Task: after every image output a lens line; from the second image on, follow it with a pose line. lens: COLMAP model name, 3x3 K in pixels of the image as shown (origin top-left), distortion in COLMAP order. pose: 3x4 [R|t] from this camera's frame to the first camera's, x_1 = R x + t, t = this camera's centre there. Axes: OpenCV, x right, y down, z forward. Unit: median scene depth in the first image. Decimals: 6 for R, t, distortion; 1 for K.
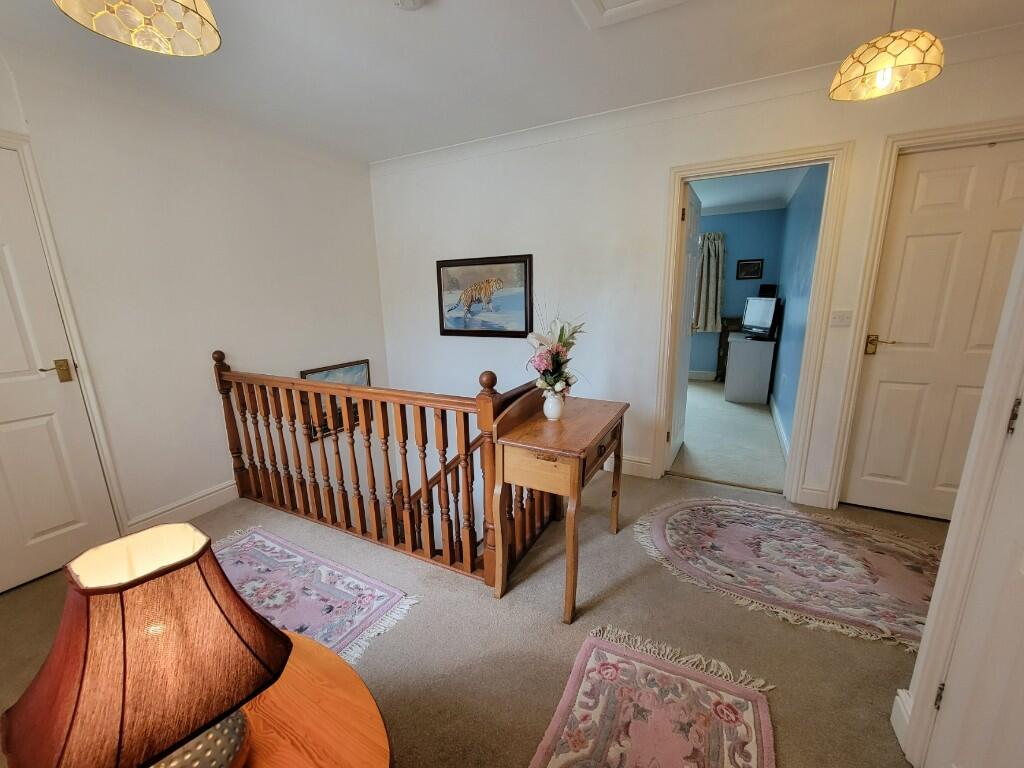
lens RADIAL K [[415.4, 0, 511.6], [0, 415.4, 388.3], [0, 0, 1]] dist [-0.000276, -0.000126]
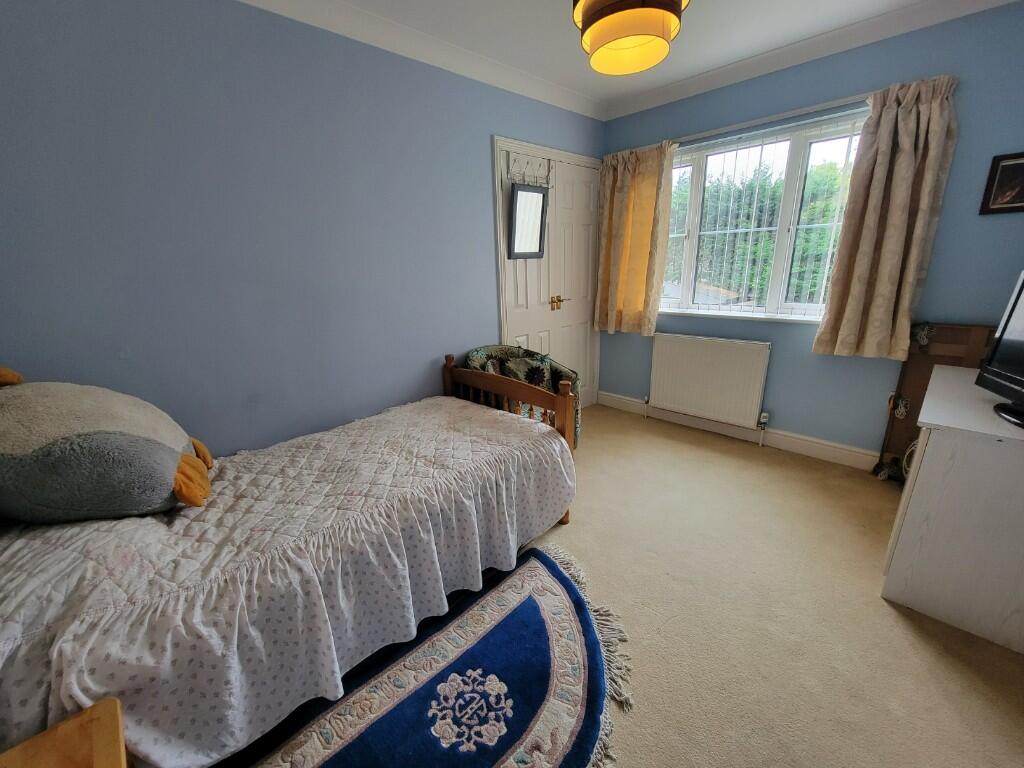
lens RADIAL K [[415.4, 0, 512.3], [0, 415.4, 388.4], [0, 0, 1]] dist [-0.000276, -0.000126]
pose [[0.954121, 0.079269, -0.288736, 0.273278], [-0.056939, 0.994757, 0.084945, -0.121303], [0.293956, -0.064608, 0.953633, 0.532130]]
